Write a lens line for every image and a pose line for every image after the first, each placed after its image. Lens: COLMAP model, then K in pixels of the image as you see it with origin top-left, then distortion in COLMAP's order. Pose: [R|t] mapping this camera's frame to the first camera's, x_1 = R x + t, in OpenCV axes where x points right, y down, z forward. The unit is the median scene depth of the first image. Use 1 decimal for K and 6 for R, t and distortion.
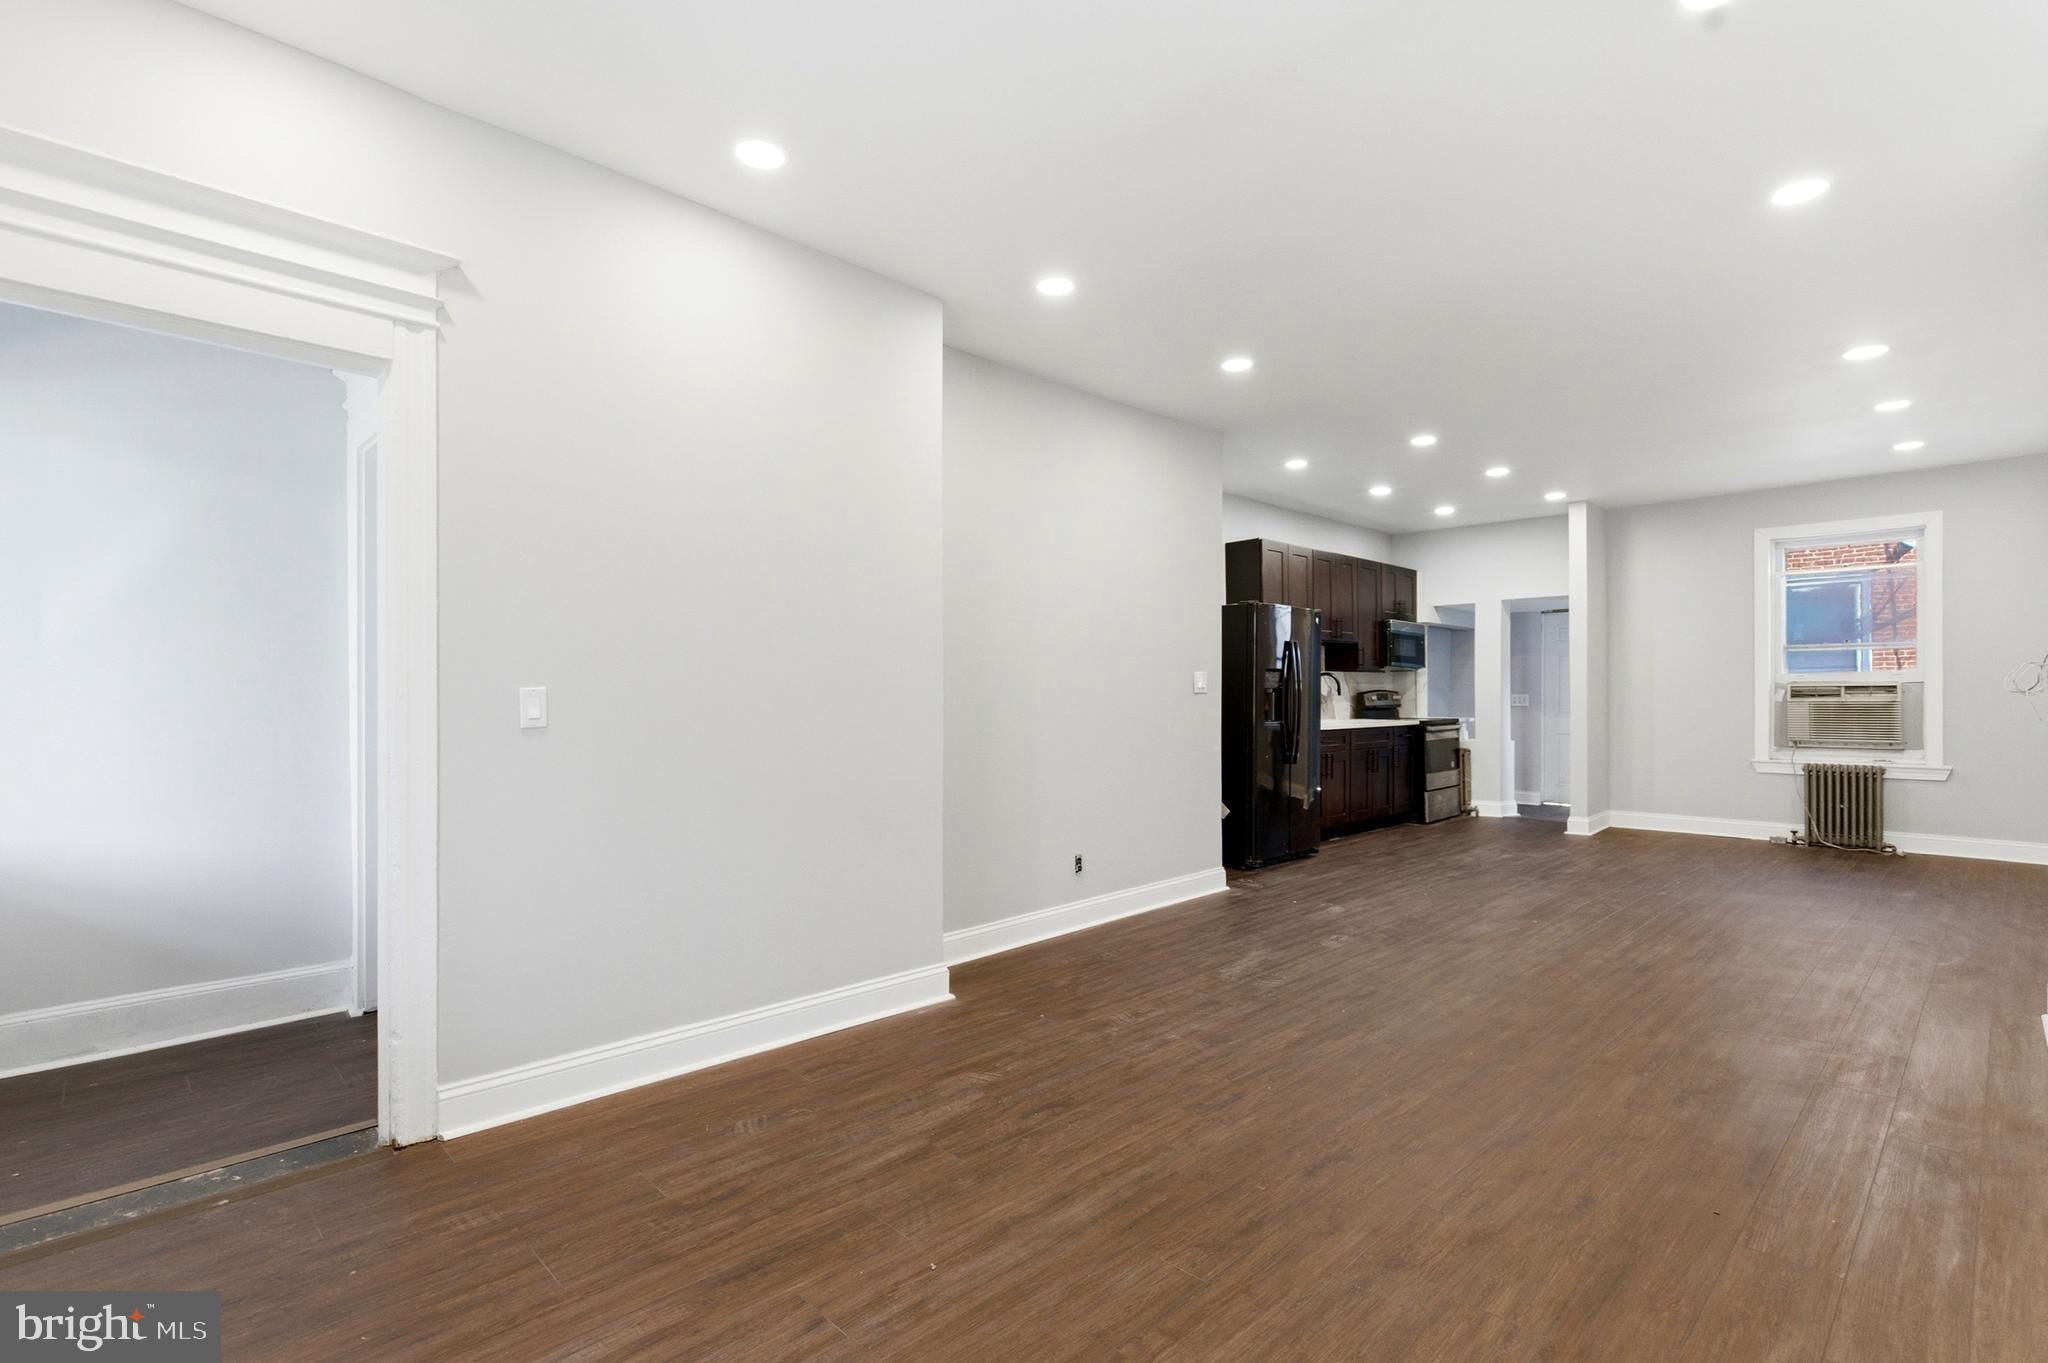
lens RADIAL K [[945.9, 0, 1024.0], [0, 945.9, 681.5], [0, 0, 1]] dist [0.021278, 0.000174]
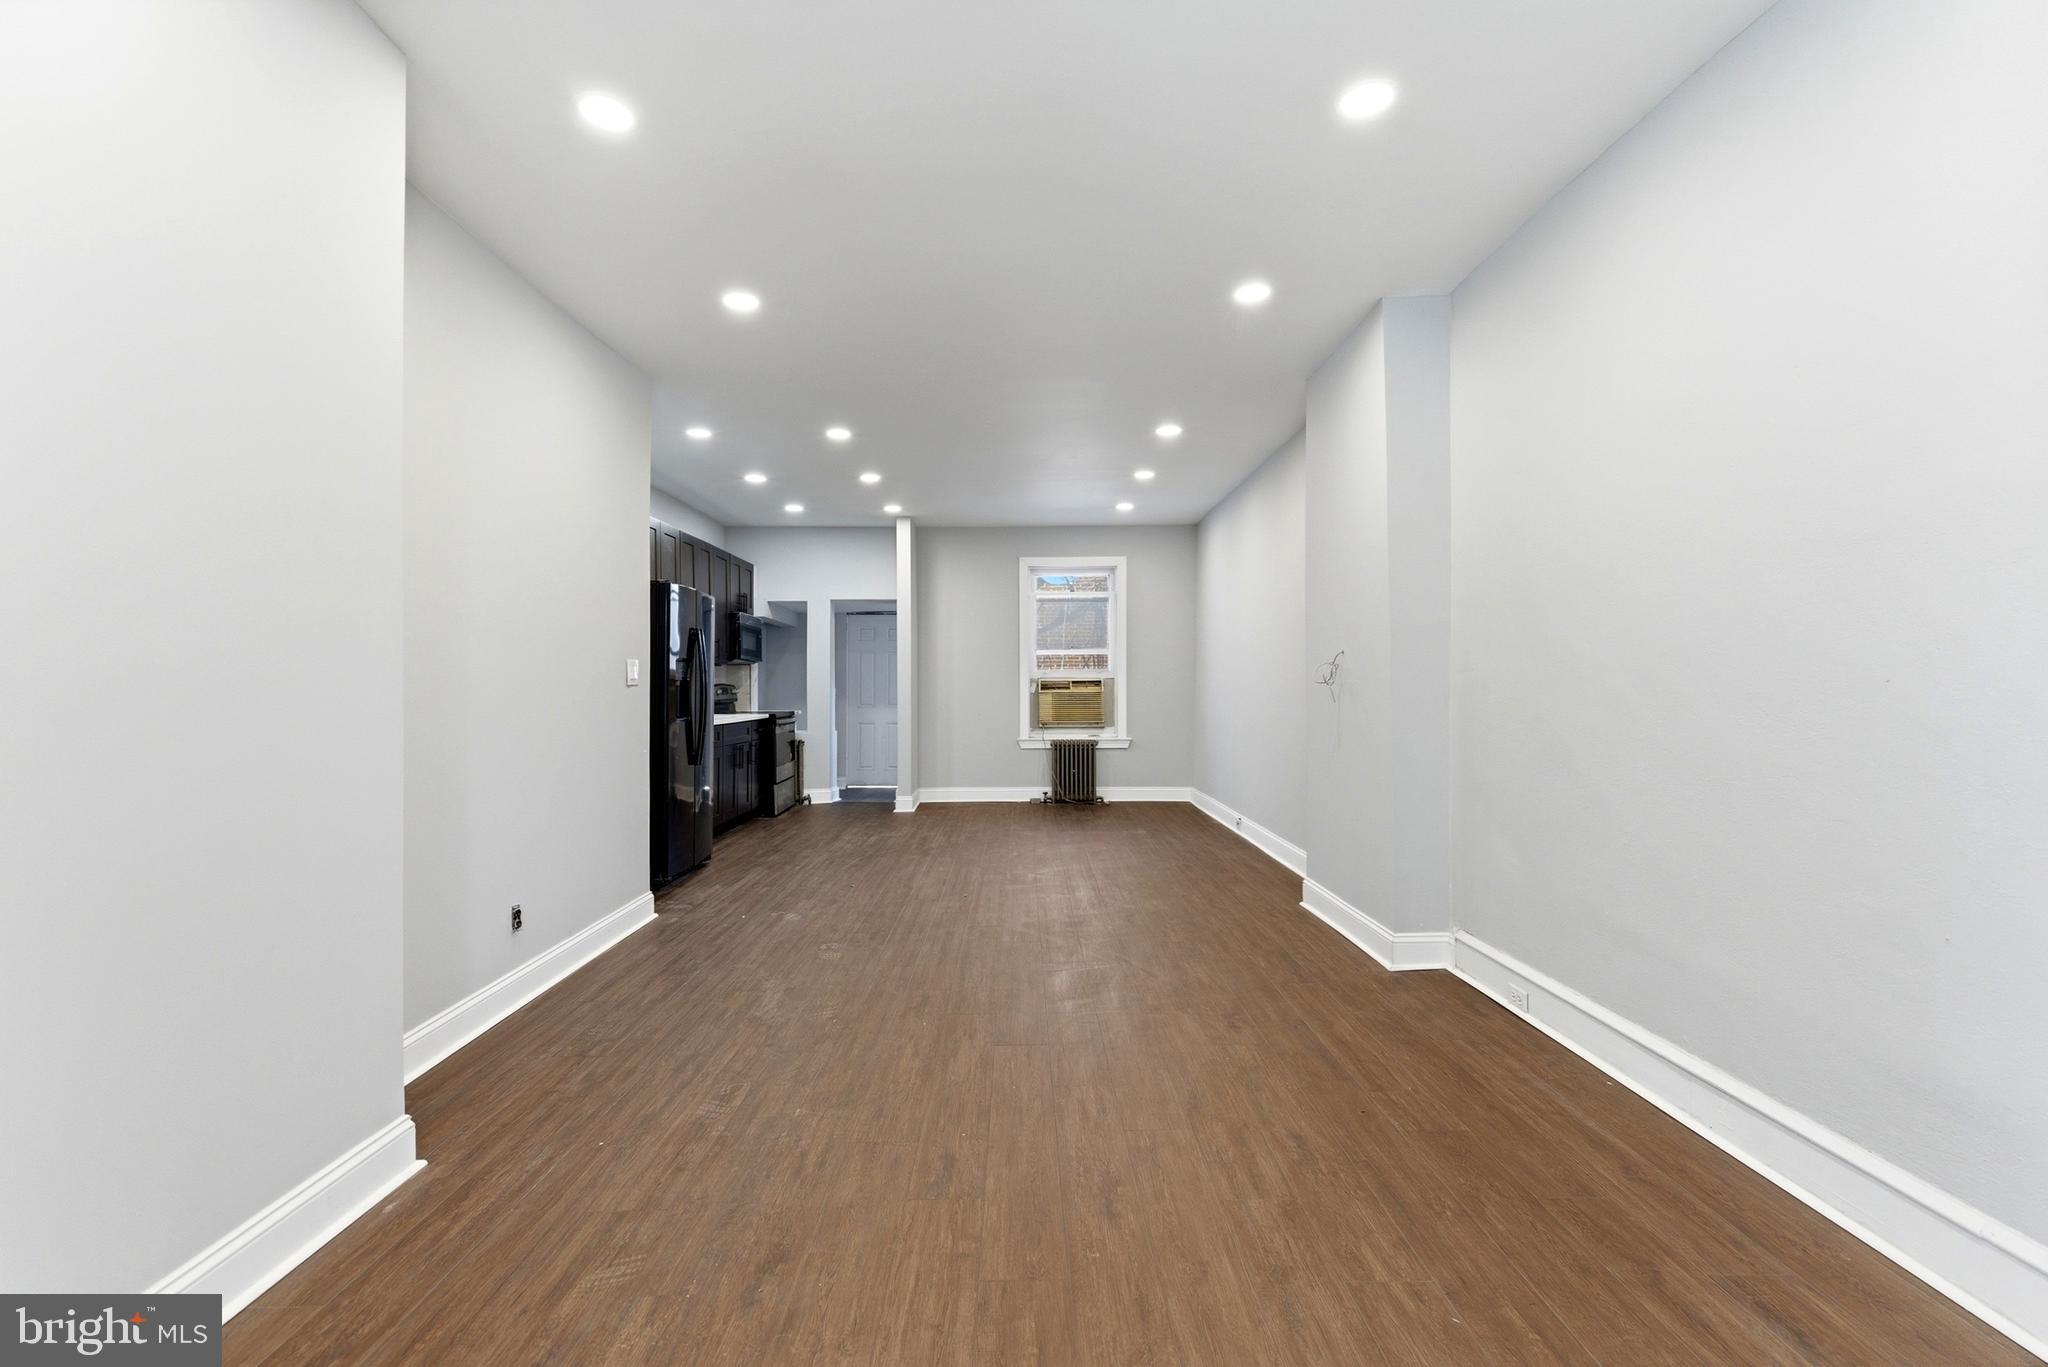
lens RADIAL K [[936.0, 0, 1024.0], [0, 936.0, 683.5], [0, 0, 1]] dist [0.013269, -0.000182]
pose [[0.700864, 0.001177, 0.713294, -0.121599], [-0.006434, 0.999968, 0.004672, 0.002674], [-0.713266, -0.007863, 0.700849, 0.135478]]
